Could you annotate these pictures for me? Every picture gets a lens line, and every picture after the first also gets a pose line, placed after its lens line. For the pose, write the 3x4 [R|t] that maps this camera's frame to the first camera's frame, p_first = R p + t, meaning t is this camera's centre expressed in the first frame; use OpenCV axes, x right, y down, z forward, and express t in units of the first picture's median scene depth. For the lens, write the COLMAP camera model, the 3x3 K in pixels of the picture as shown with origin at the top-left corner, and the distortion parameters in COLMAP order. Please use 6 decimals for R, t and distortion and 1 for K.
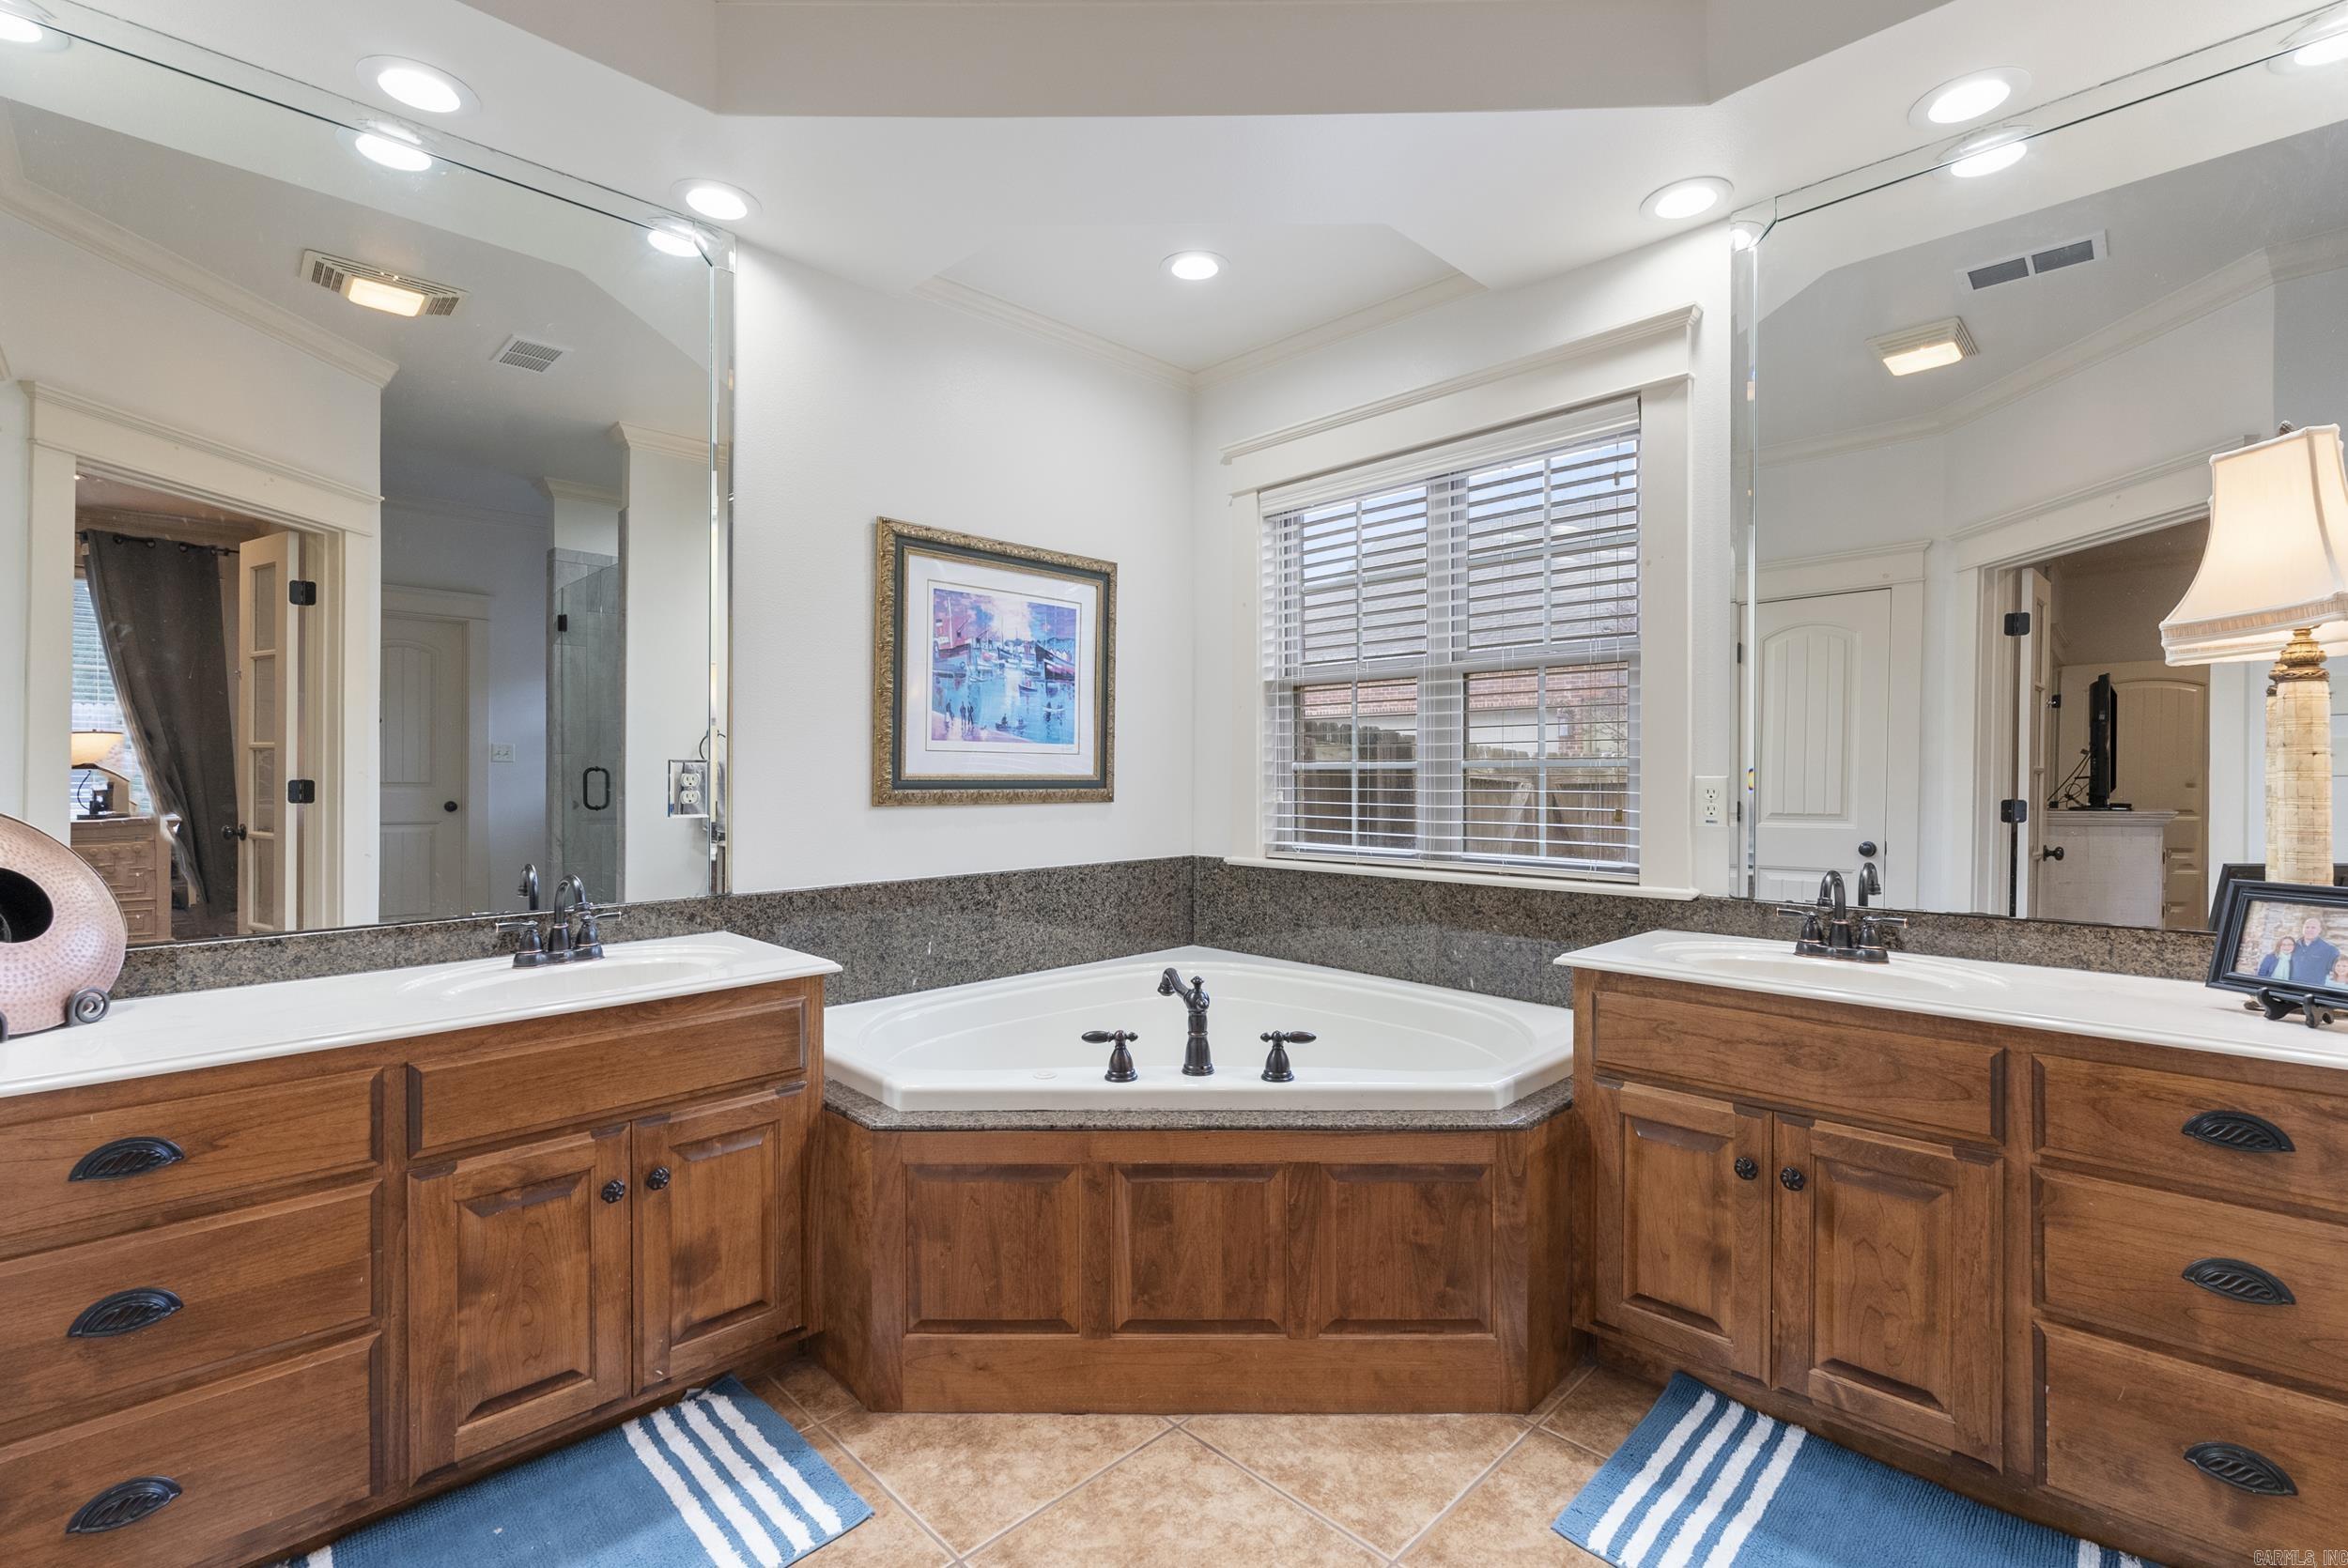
lens RADIAL K [[1047.1, 0, 1175.1], [0, 1047.1, 786.2], [0, 0, 1]] dist [-0.005405, 0.000810]
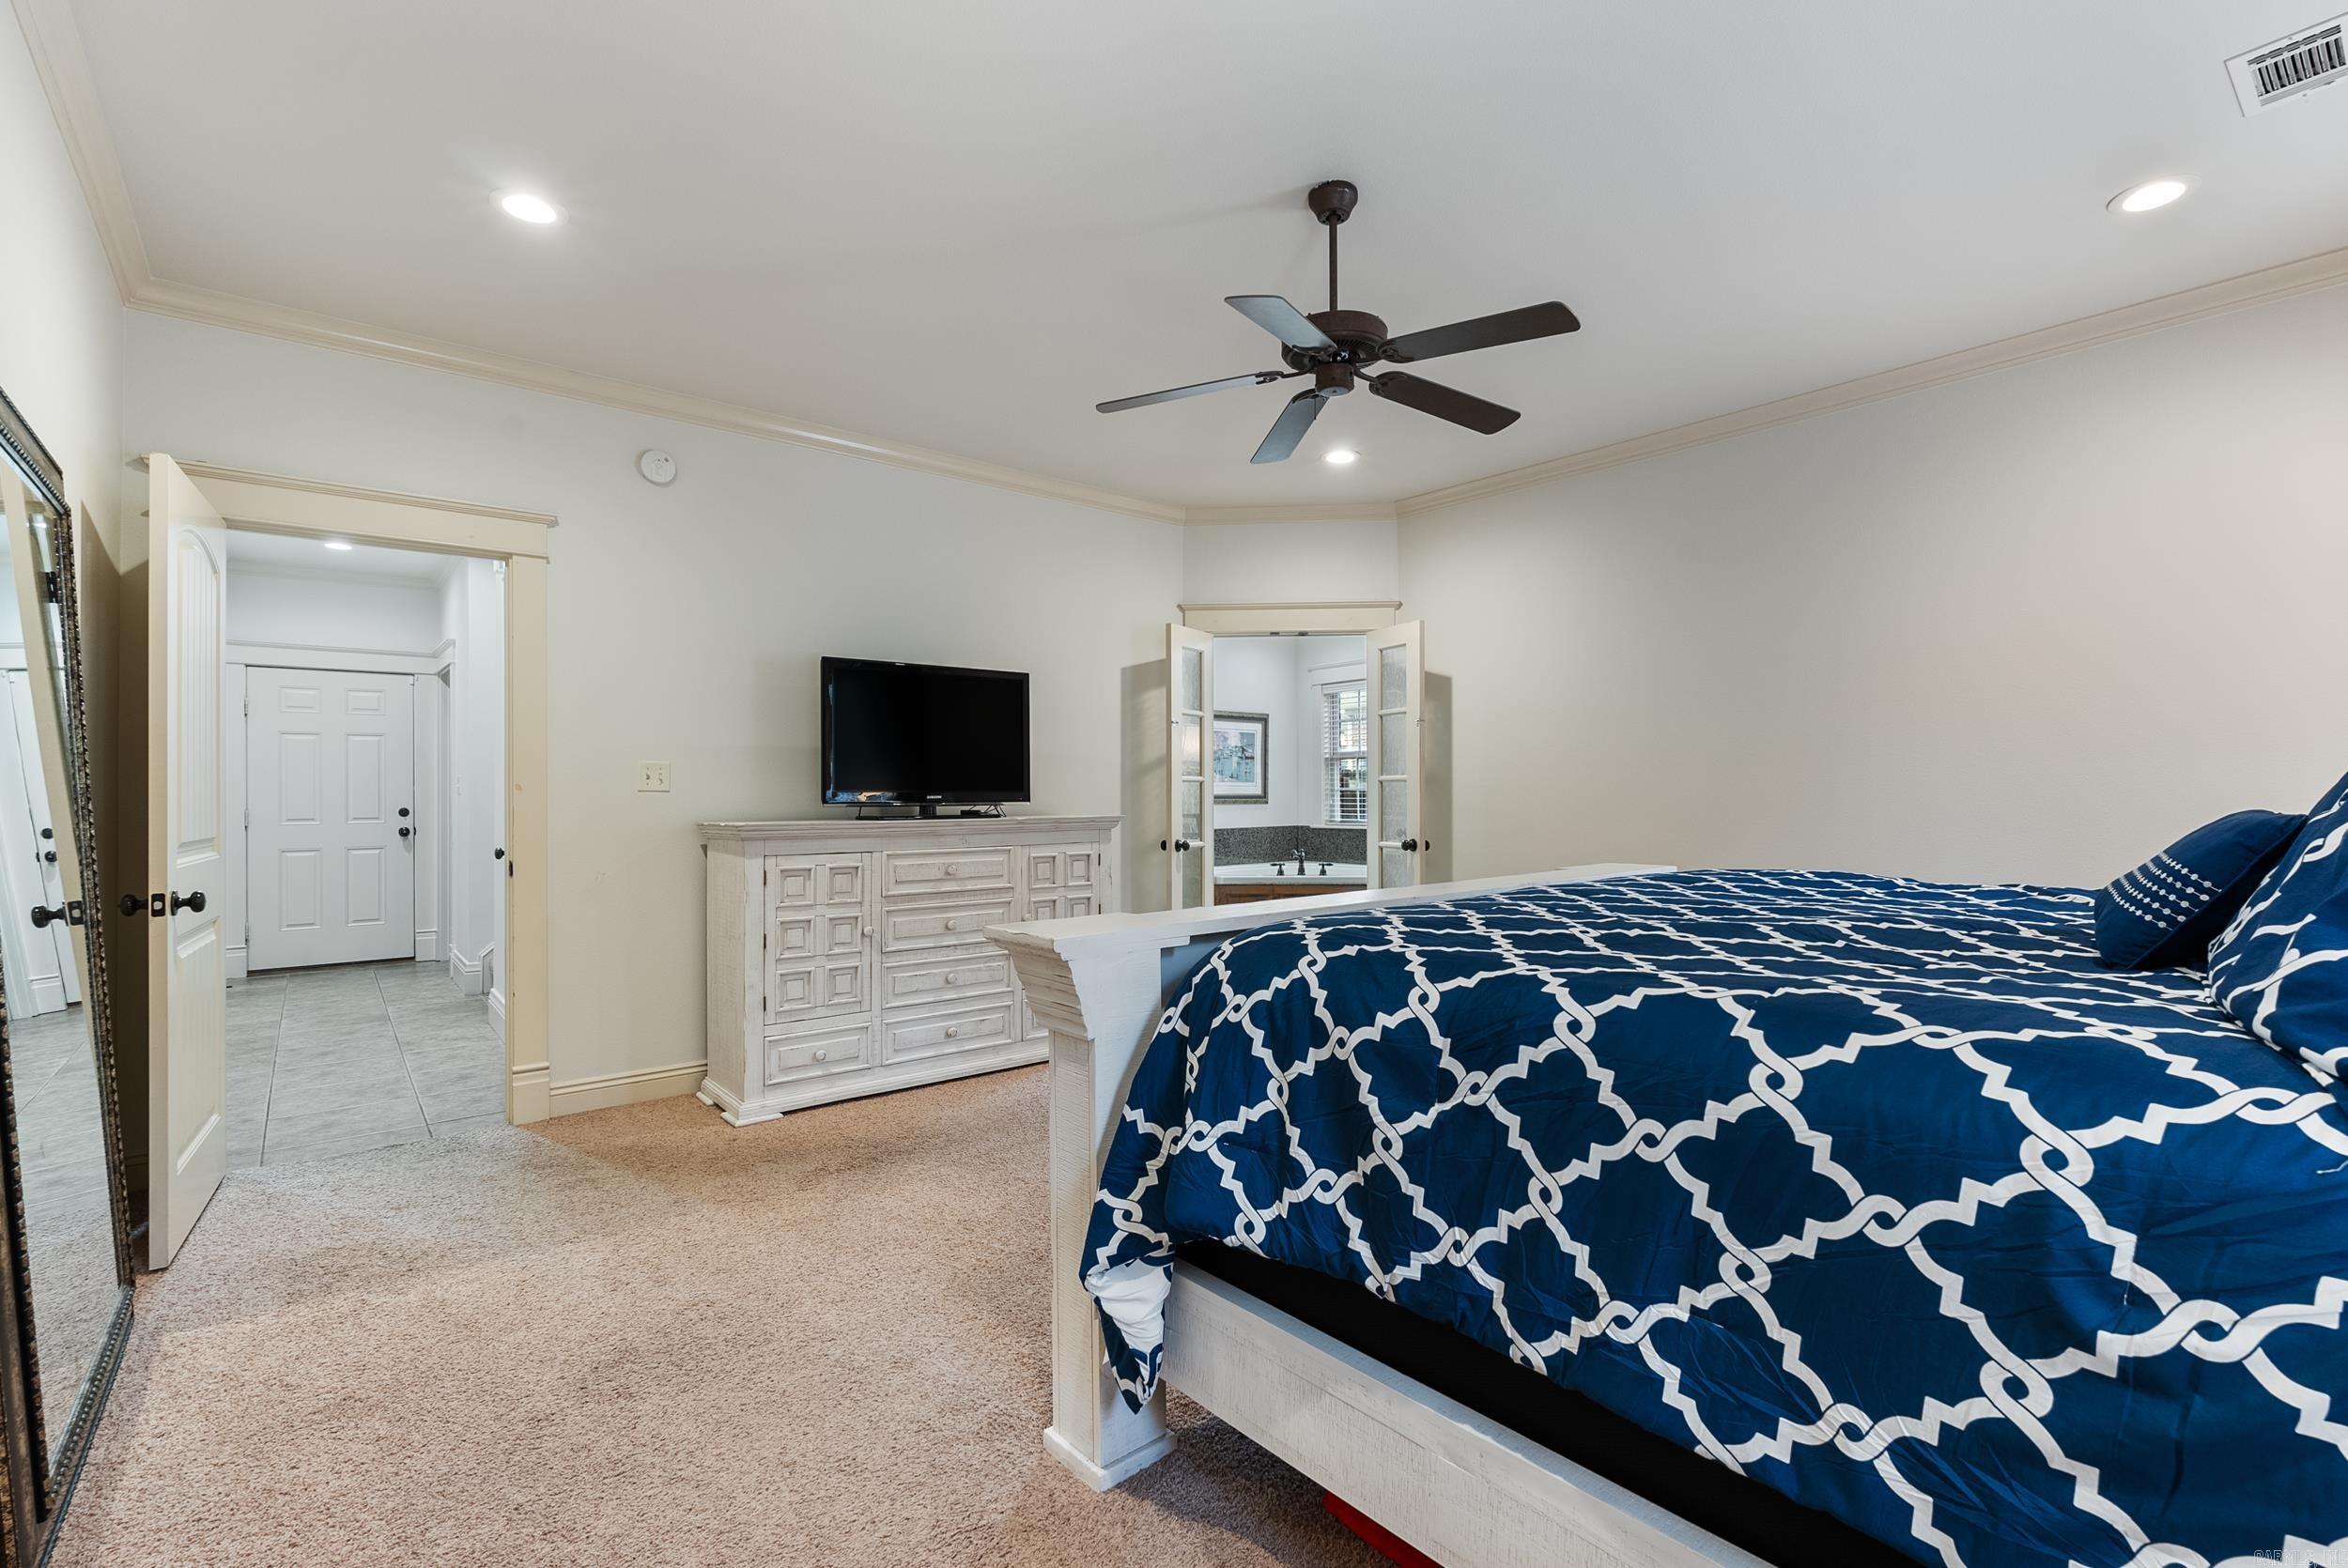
lens RADIAL K [[1047.1, 0, 1172.3], [0, 1047.1, 788.1], [0, 0, 1]] dist [-0.005405, 0.000810]
pose [[0.995140, -0.009413, -0.098015, -0.041408], [0.008956, 0.999947, -0.005102, -0.013172], [0.098058, 0.004199, 0.995172, -1.711448]]
